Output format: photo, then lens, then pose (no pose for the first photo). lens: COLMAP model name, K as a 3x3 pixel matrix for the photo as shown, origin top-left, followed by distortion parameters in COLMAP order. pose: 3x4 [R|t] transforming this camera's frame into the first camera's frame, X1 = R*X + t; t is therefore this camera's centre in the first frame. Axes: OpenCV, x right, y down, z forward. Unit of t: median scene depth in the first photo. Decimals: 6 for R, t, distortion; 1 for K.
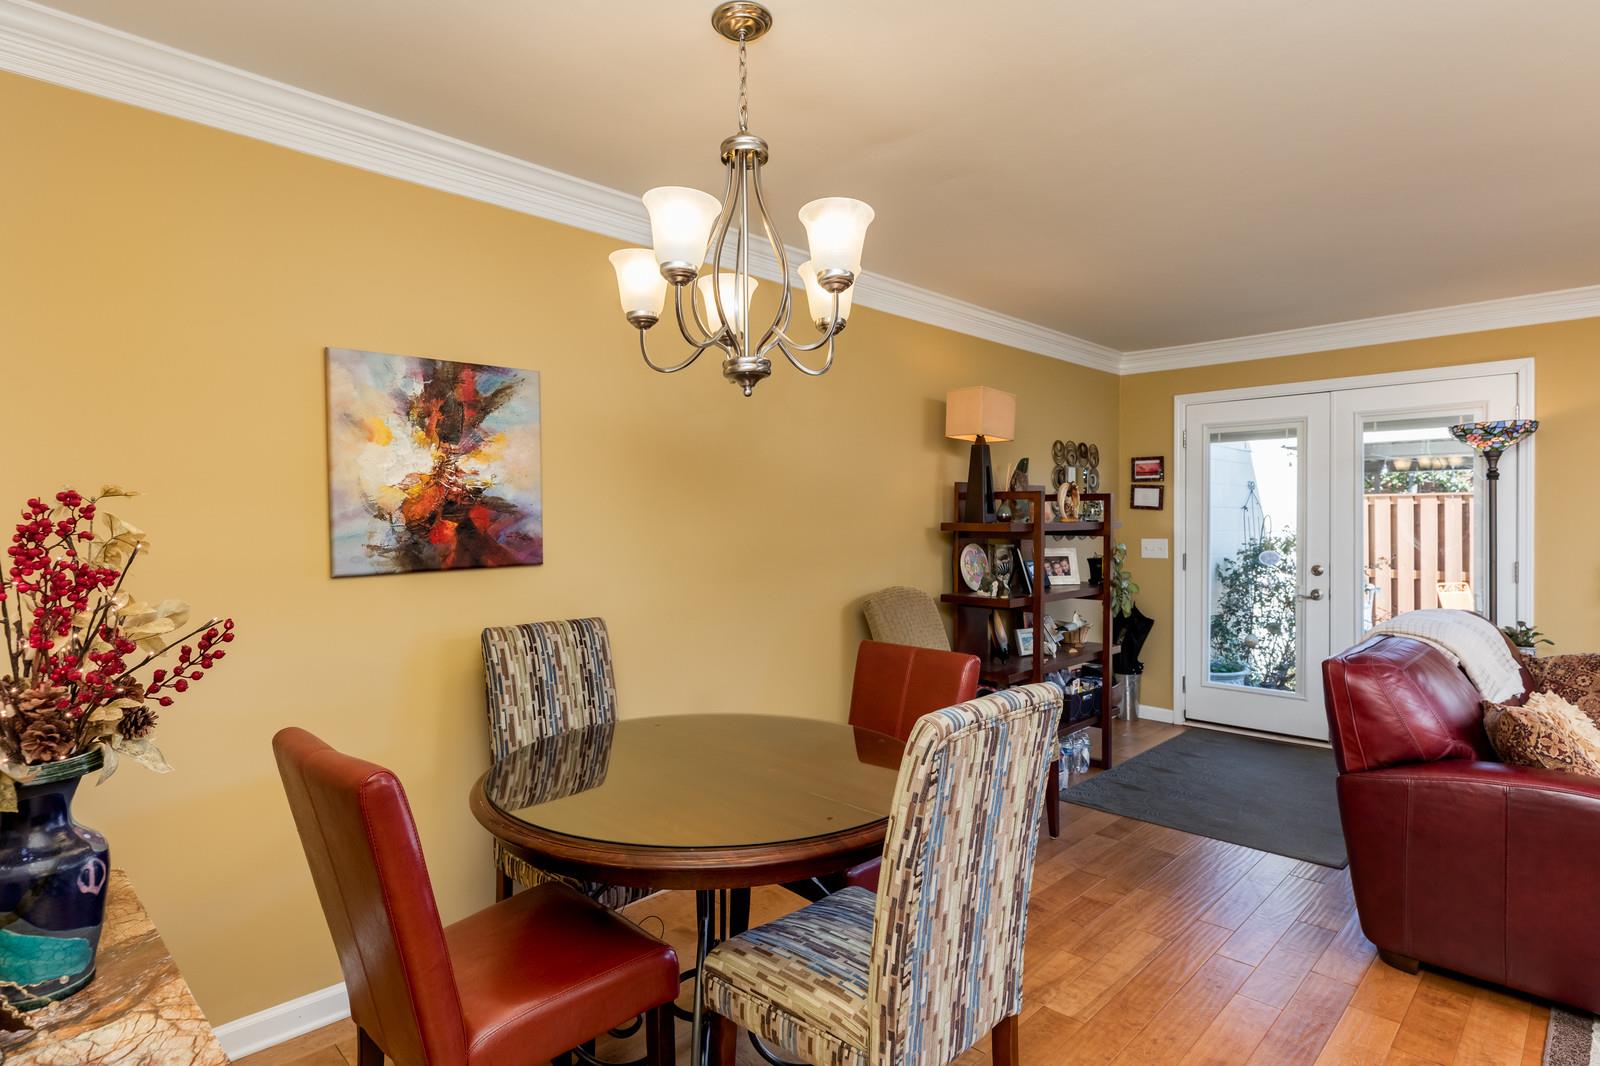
lens RADIAL K [[834.8, 0, 786.9], [0, 834.8, 528.2], [0, 0, 1]] dist [-0.003128, 0.000643]
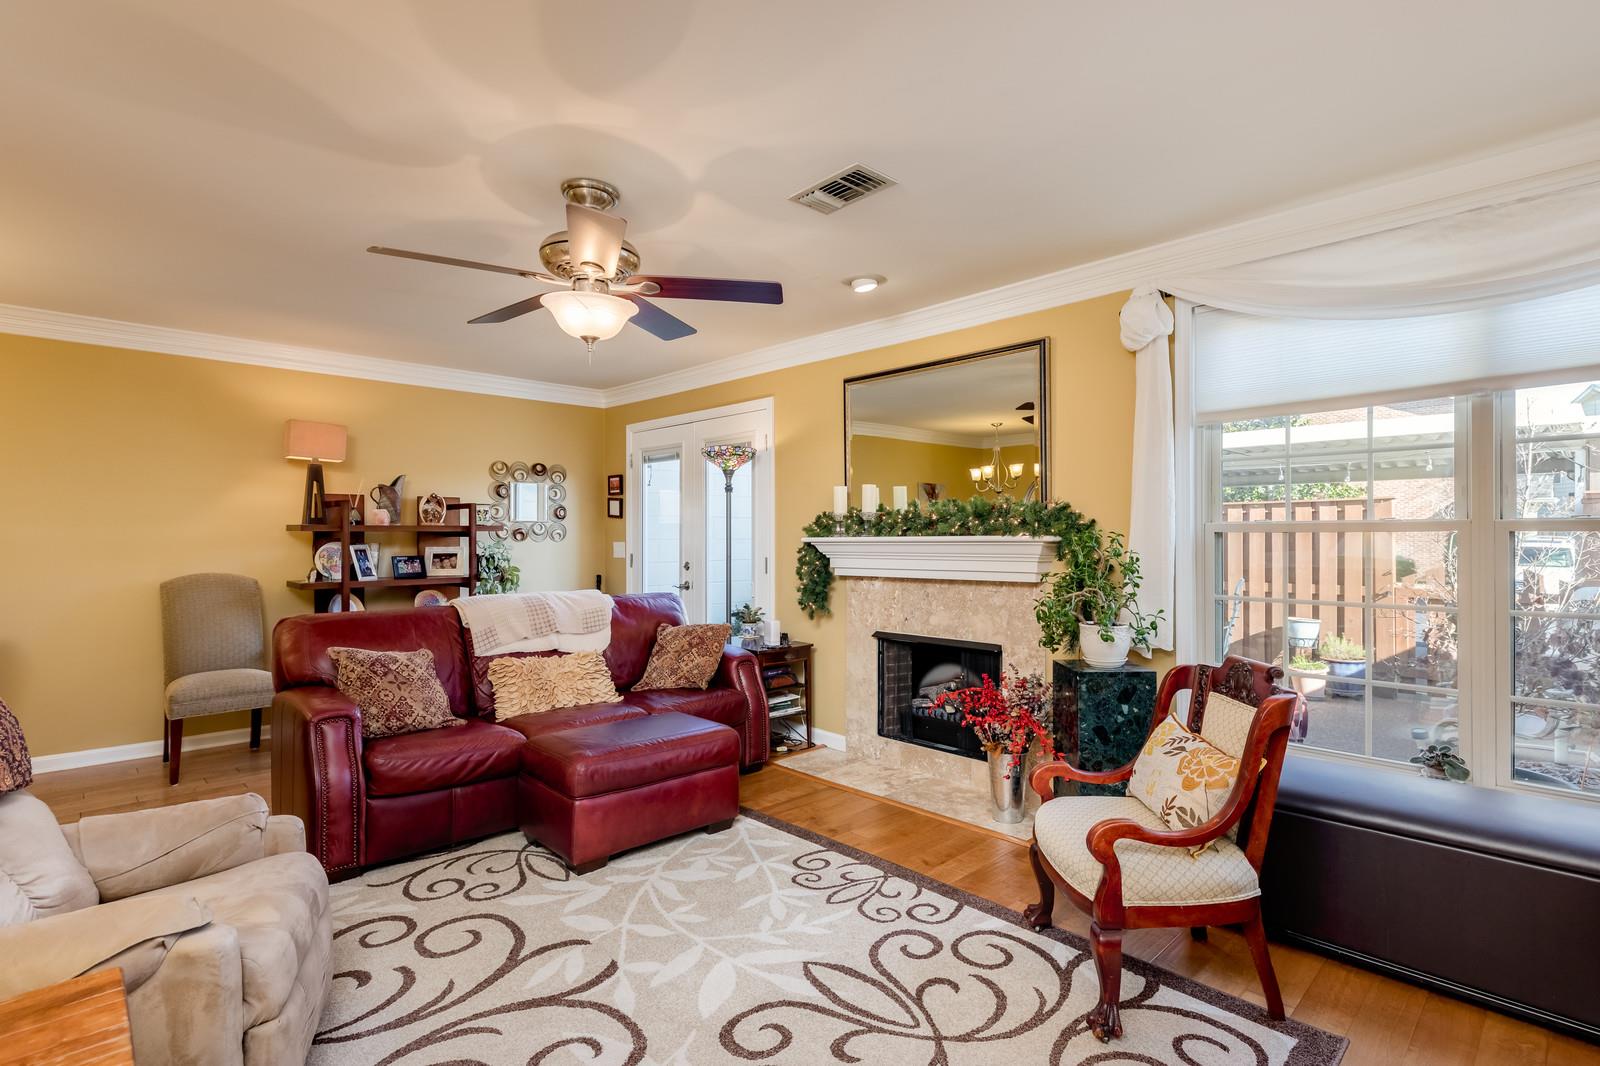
lens RADIAL K [[785.8, 0, 814.1], [0, 785.8, 532.0], [0, 0, 1]] dist [0.012977, 0.000167]
pose [[0.999884, 0.001038, -0.015210, 1.625251], [-0.001322, 0.999825, -0.018667, 0.041469], [0.015188, 0.018685, 0.999710, -0.317840]]
